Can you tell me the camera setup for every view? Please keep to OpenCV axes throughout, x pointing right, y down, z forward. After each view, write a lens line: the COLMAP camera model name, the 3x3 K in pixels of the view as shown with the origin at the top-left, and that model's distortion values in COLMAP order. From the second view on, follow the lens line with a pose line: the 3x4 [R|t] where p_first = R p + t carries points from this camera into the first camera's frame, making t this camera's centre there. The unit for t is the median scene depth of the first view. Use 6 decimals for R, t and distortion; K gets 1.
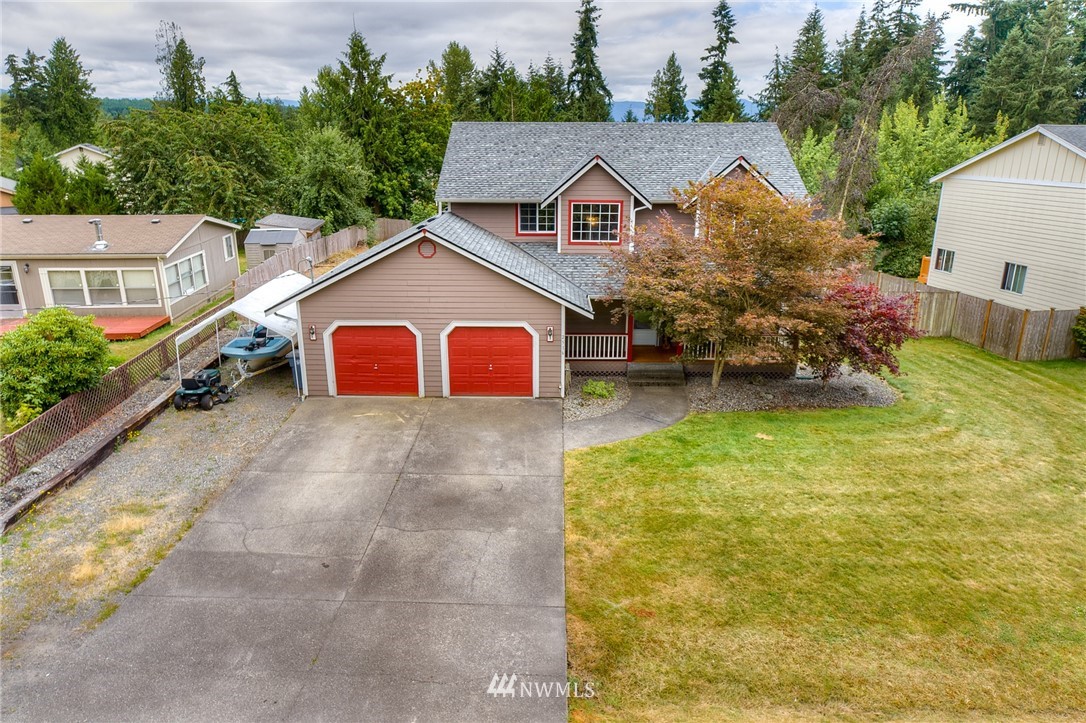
lens RADIAL K [[732.6, 0, 541.9], [0, 732.6, 361.8], [0, 0, 1]] dist [0.004609, 0.004154]
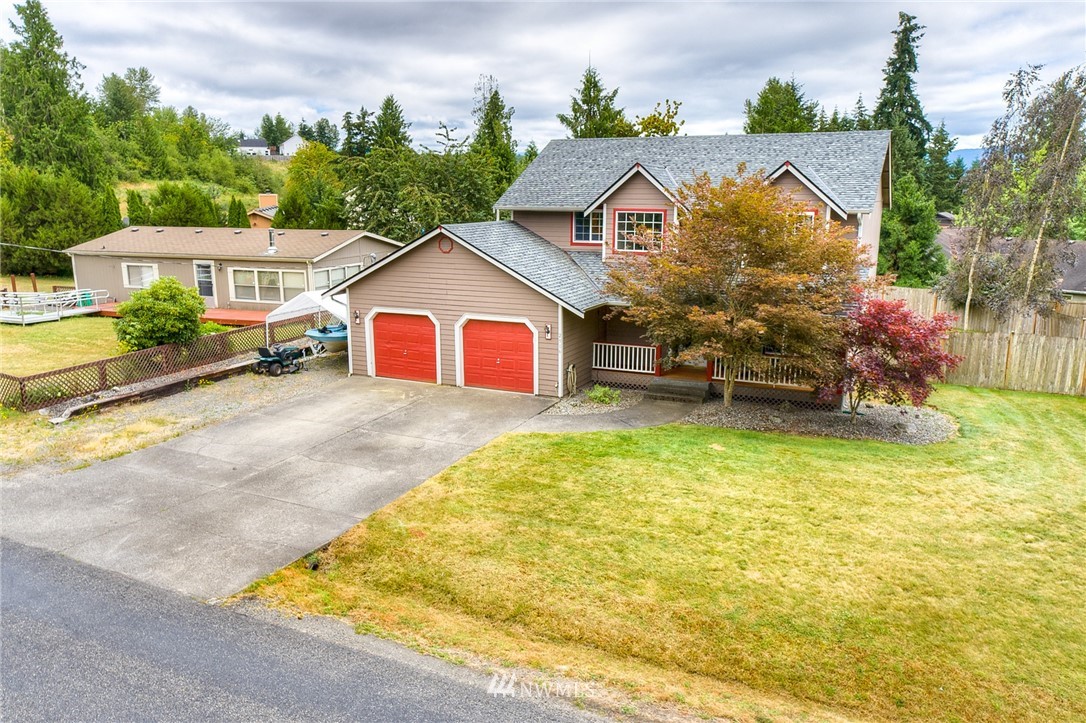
lens RADIAL K [[841.4, 0, 523.4], [0, 841.4, 382.0], [0, 0, 1]] dist [0.004120, 0.002618]
pose [[0.908557, 0.091189, -0.407687, 0.452127], [-0.120858, 0.991530, -0.047562, 0.089146], [0.399897, 0.092485, 0.911882, -0.073627]]
